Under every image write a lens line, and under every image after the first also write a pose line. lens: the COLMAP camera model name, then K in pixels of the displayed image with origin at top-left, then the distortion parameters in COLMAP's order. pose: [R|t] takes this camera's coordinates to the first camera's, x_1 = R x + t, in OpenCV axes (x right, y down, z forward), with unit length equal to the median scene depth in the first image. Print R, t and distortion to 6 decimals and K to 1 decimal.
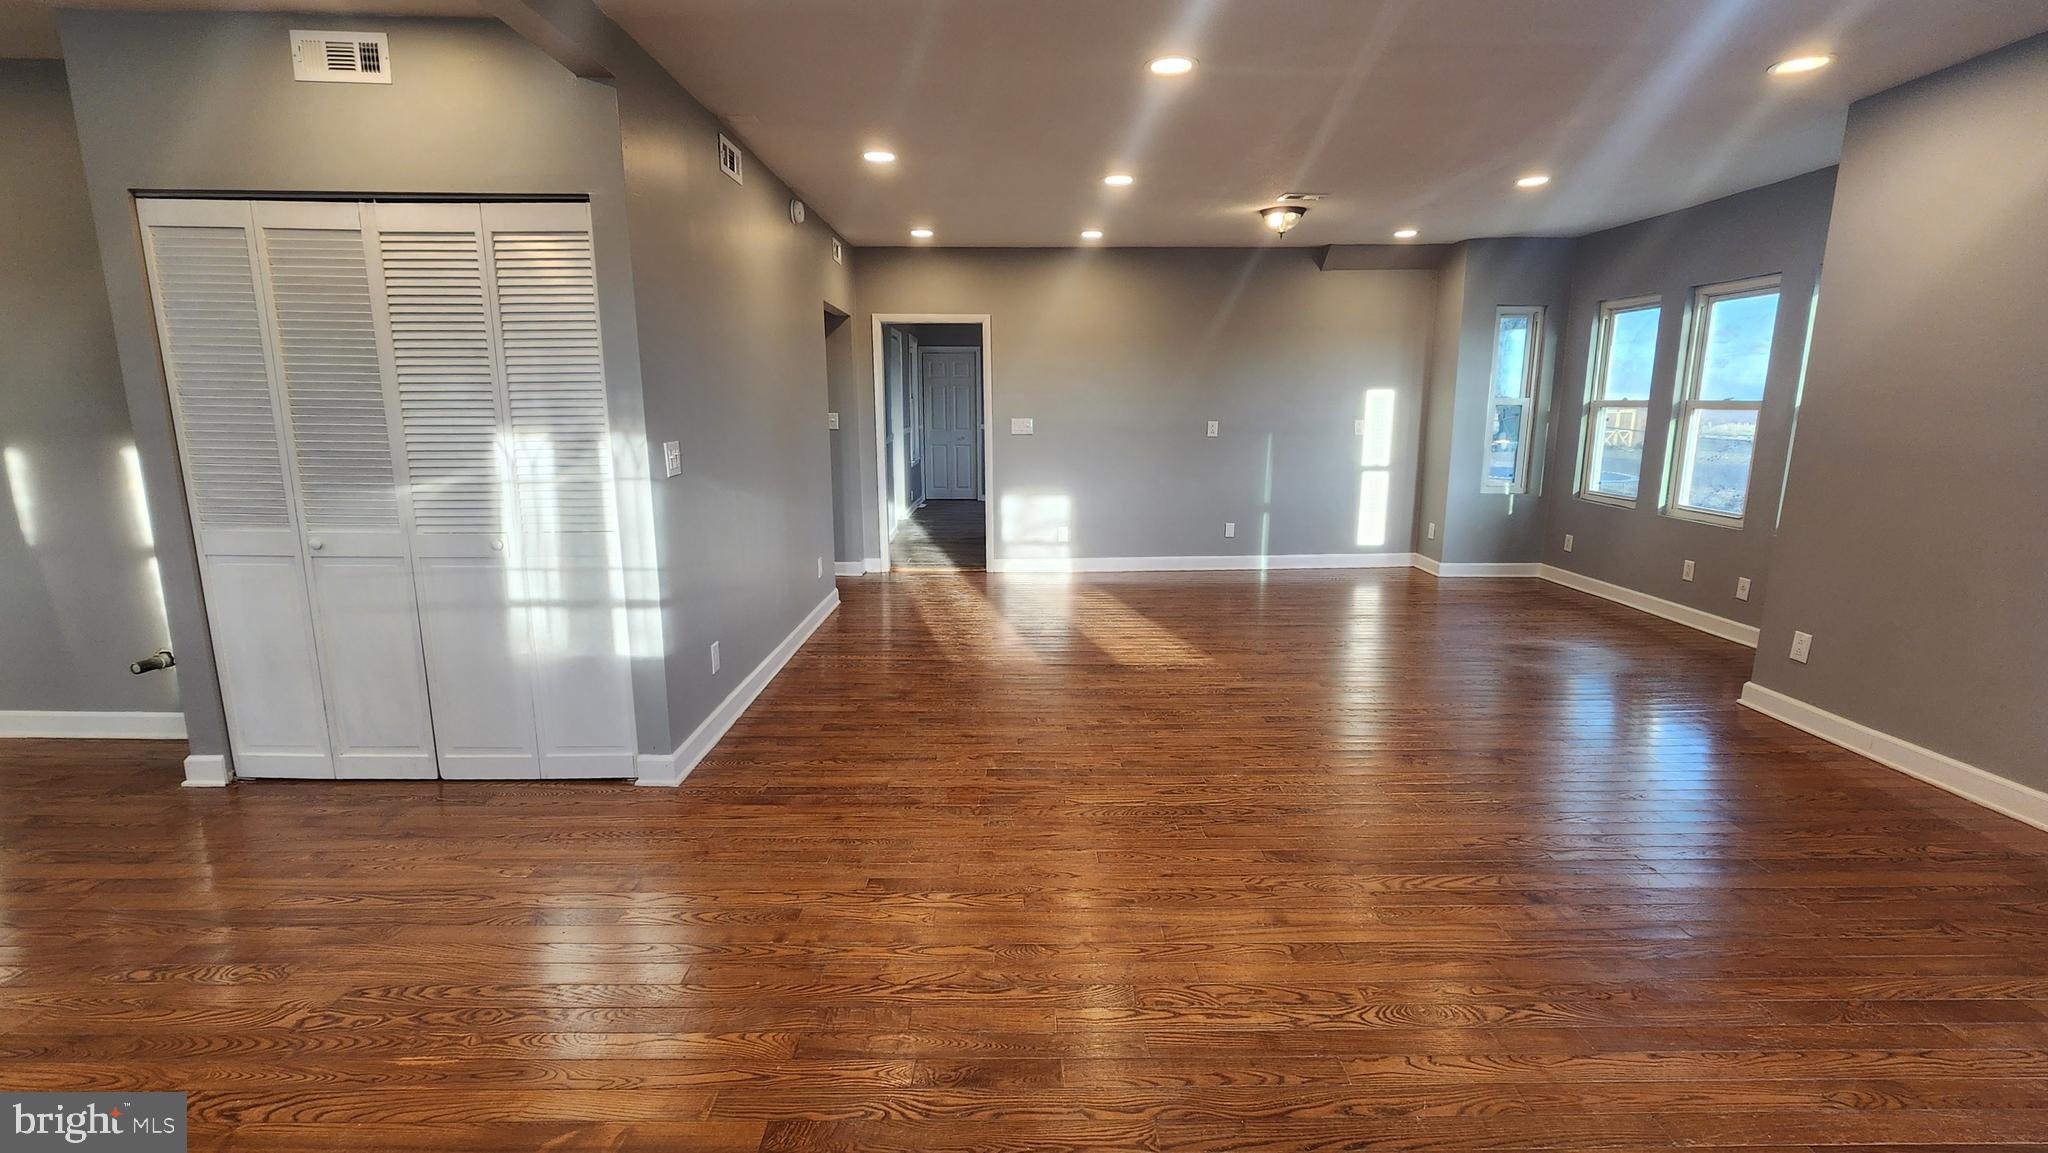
lens RADIAL K [[890.7, 0, 1018.0], [0, 890.7, 575.1], [0, 0, 1]] dist [-0.003271, 0.000702]
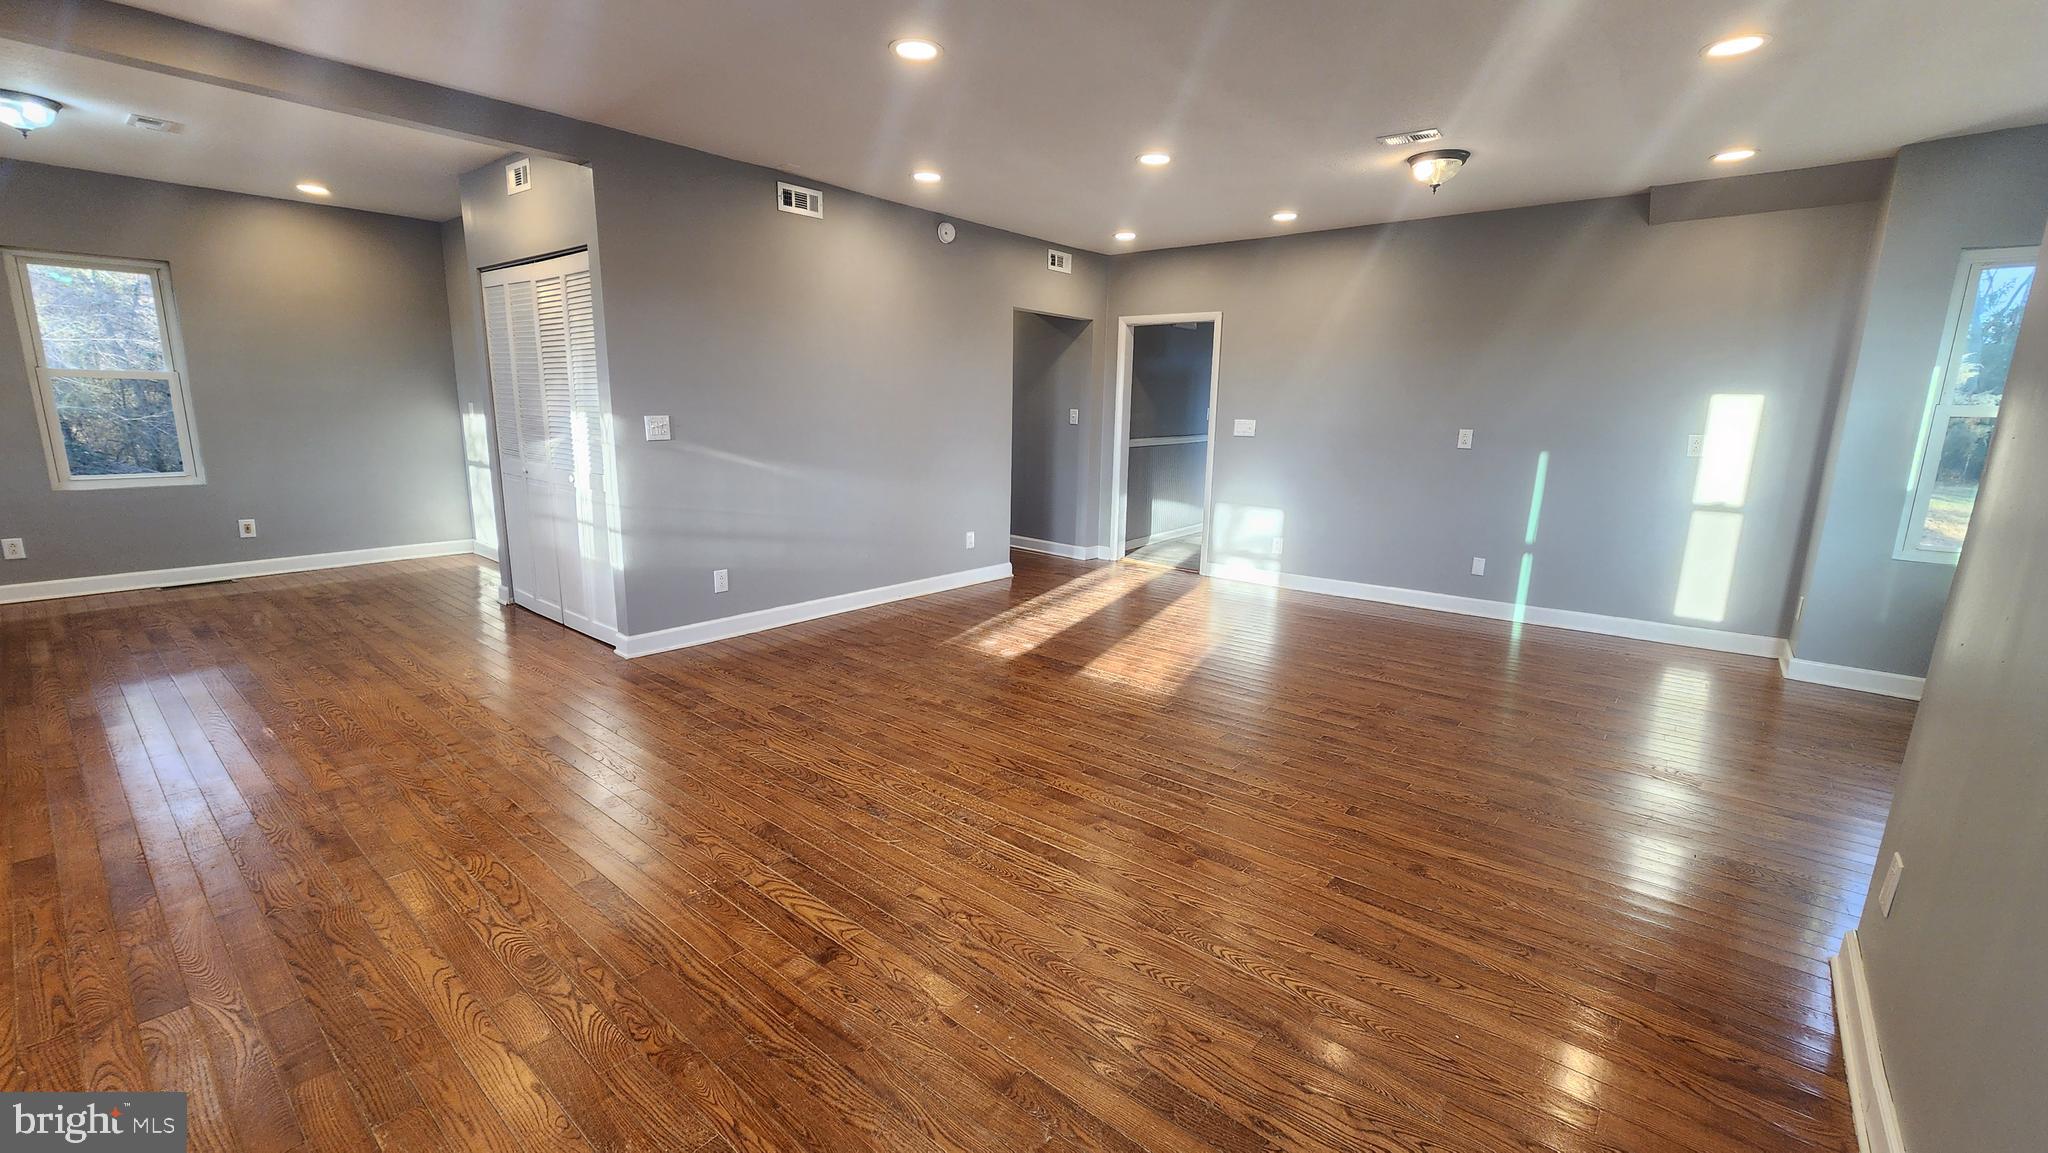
lens RADIAL K [[837.8, 0, 1022.8], [0, 837.8, 573.2], [0, 0, 1]] dist [-0.001505, 0.000555]
pose [[0.762413, 0.144506, -0.630749, 0.471004], [-0.143597, 0.988225, 0.052833, -0.029981], [0.630957, 0.050293, 0.774186, 0.185332]]
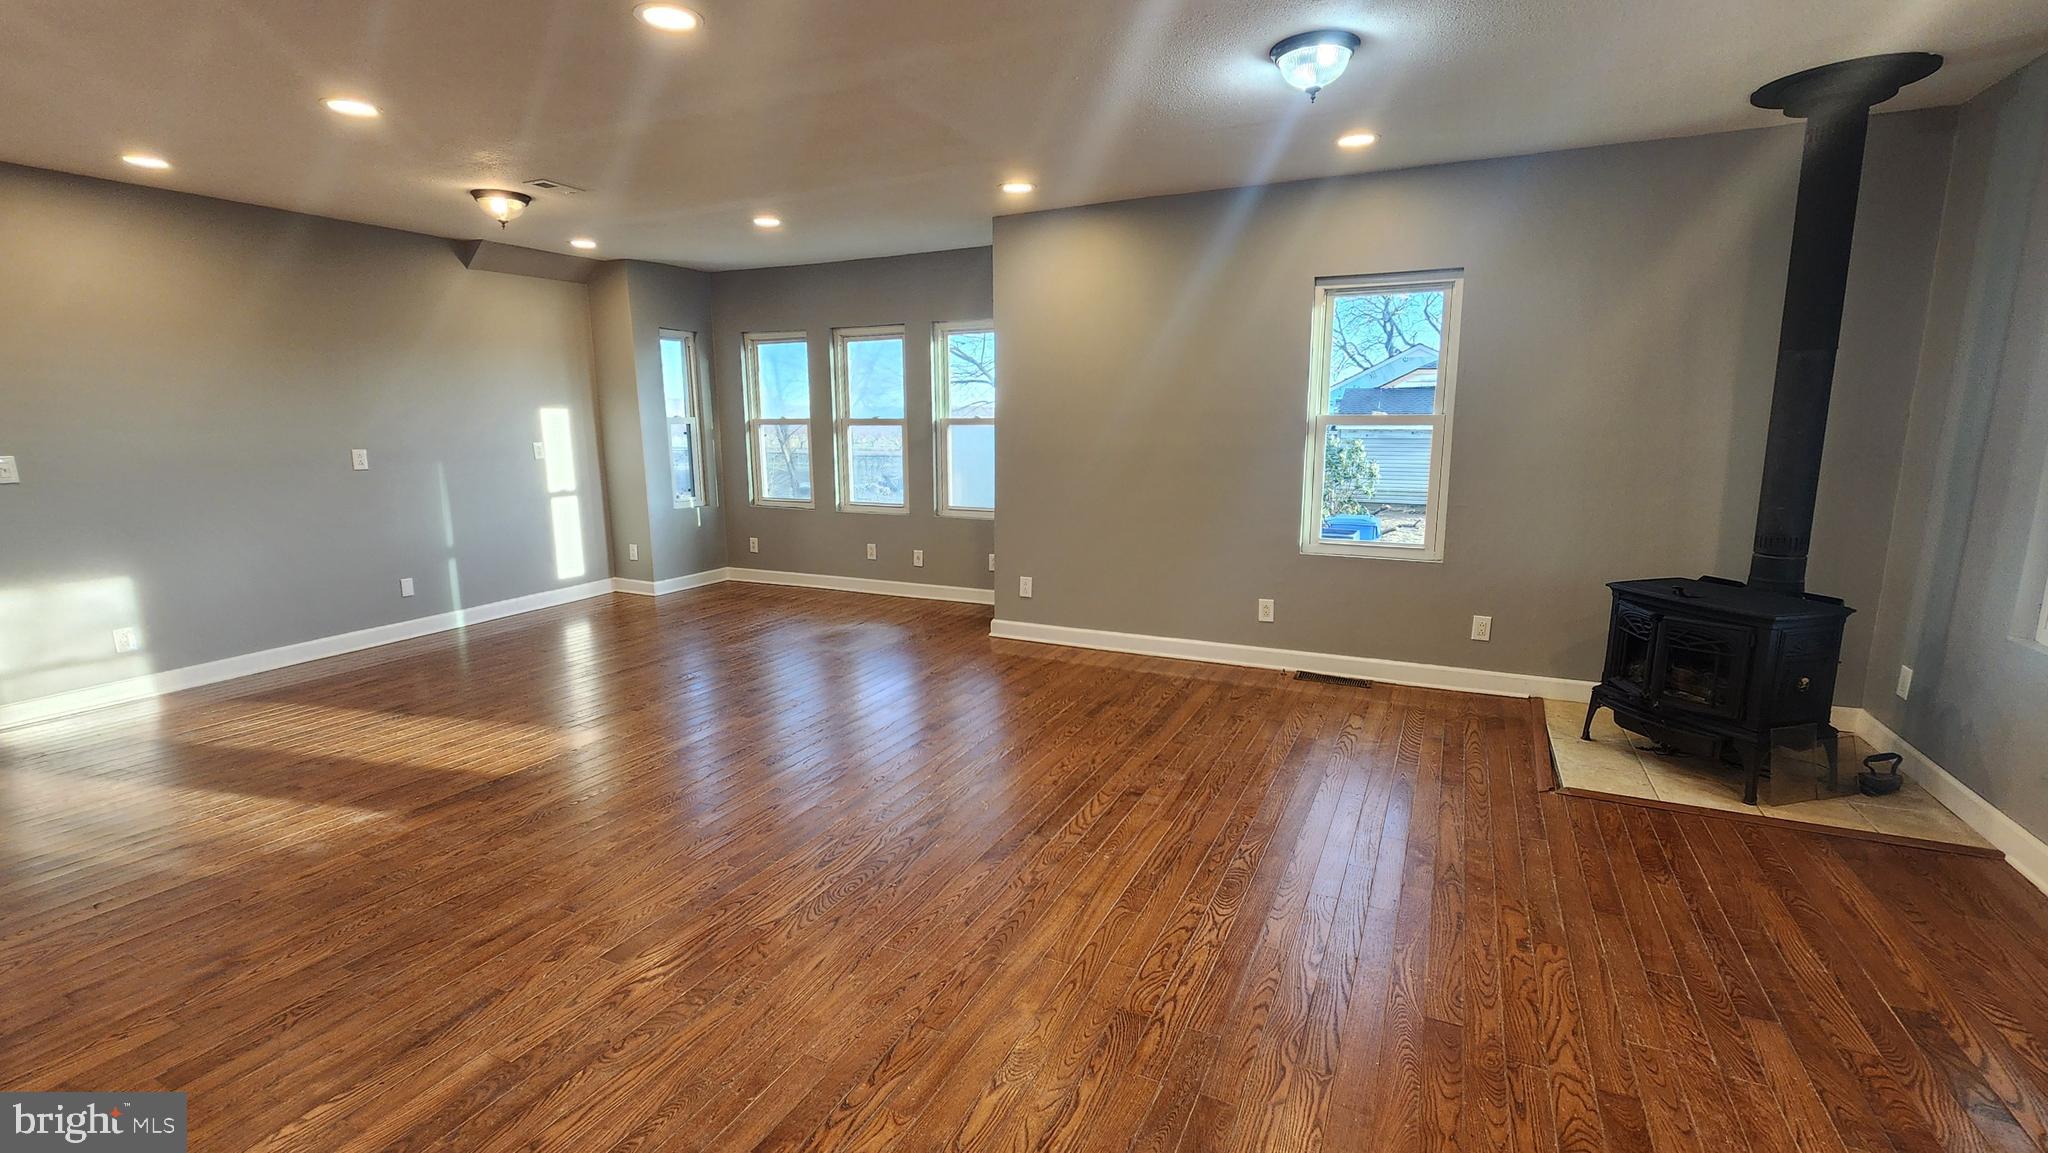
lens RADIAL K [[890.7, 0, 1022.8], [0, 890.7, 574.6], [0, 0, 1]] dist [-0.003271, 0.000702]
pose [[0.444077, -0.157739, 0.881994, -0.242657], [0.175590, 0.980614, 0.086968, -0.040248], [-0.878615, 0.116249, 0.463166, 0.195035]]
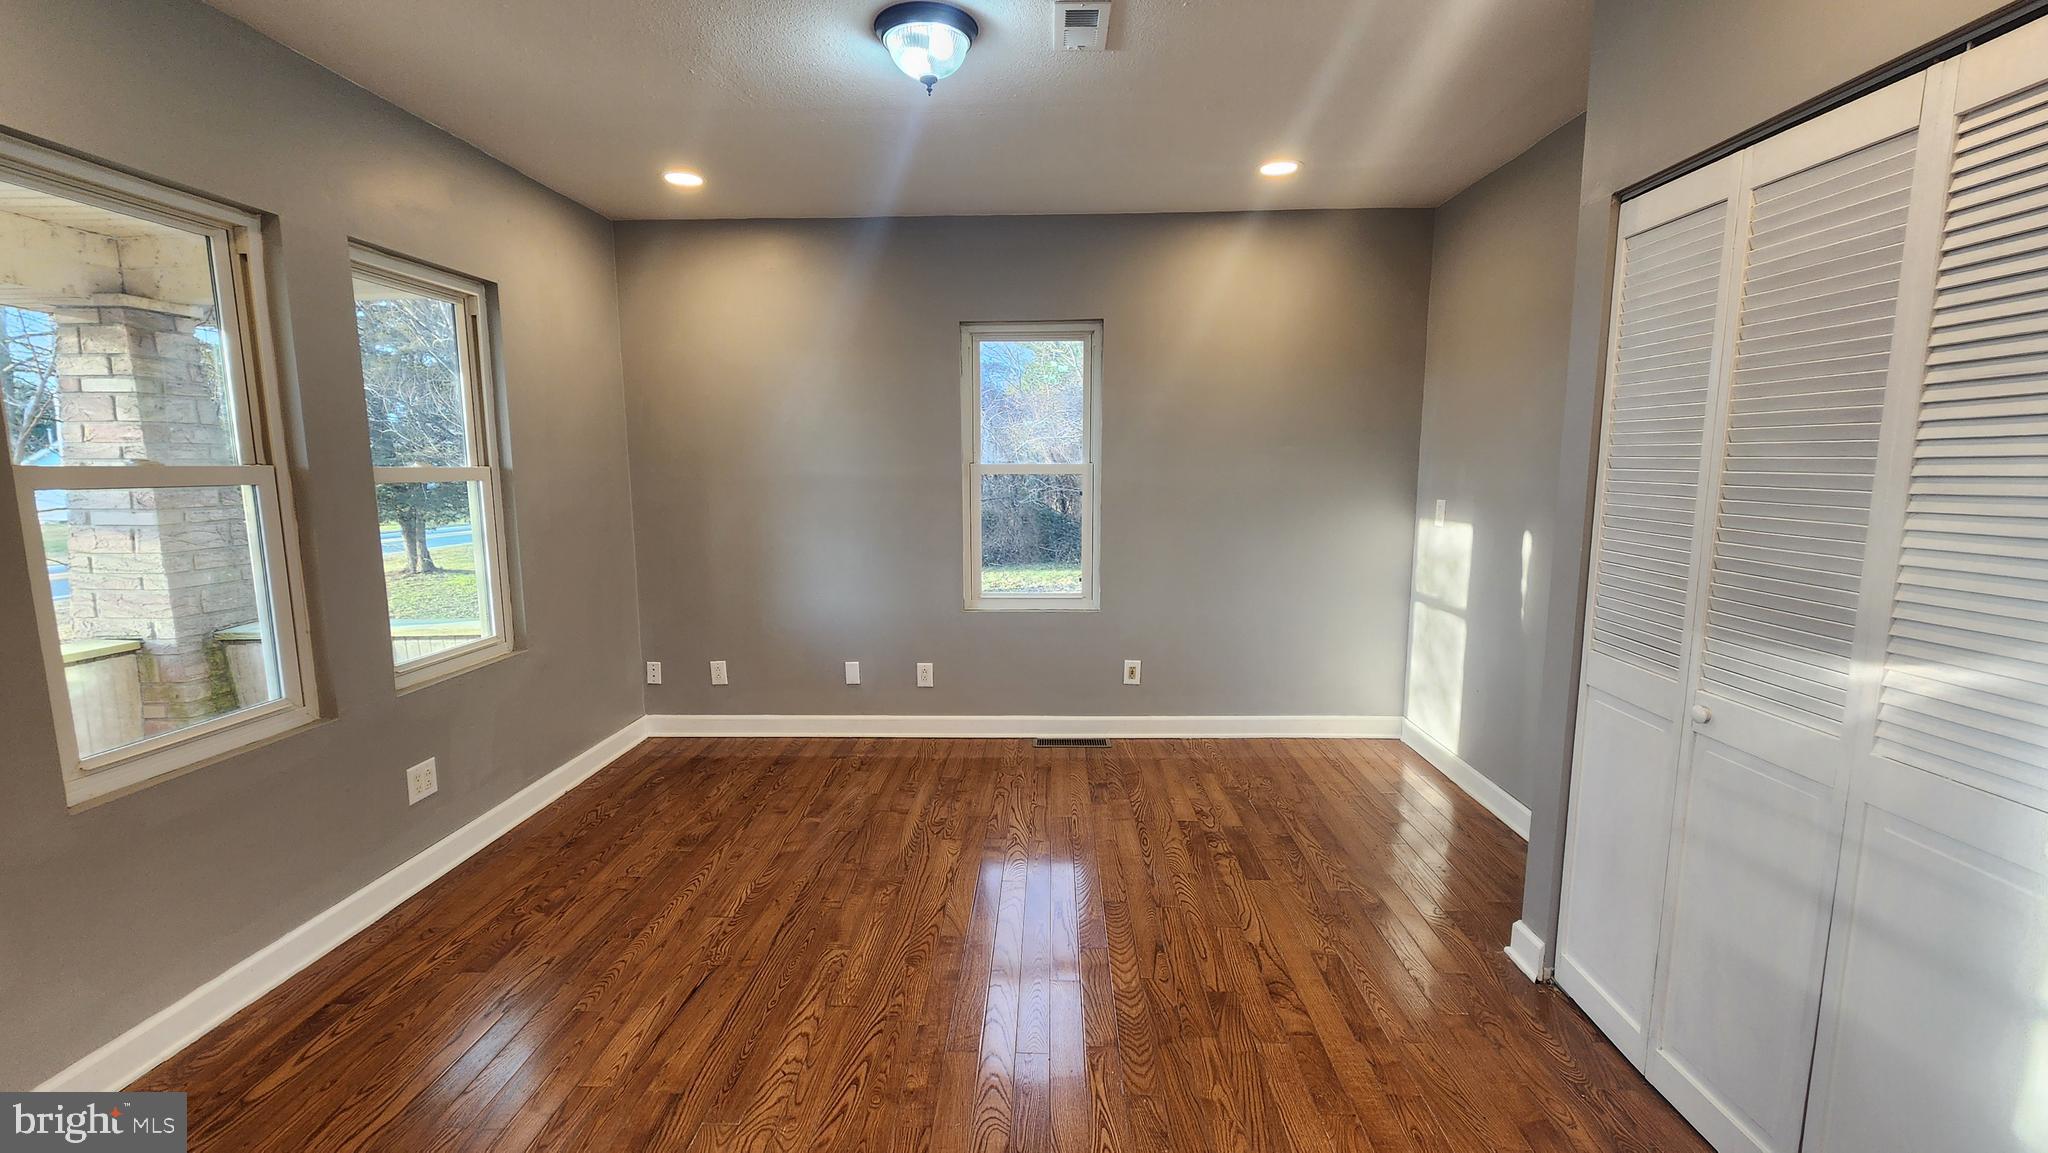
lens RADIAL K [[837.8, 0, 1022.9], [0, 837.8, 575.1], [0, 0, 1]] dist [-0.001505, 0.000555]
pose [[-0.041915, 0.126172, -0.991122, -0.112095], [-0.188276, 0.973225, 0.131856, -0.056157], [0.981221, 0.192132, -0.017038, 0.268930]]
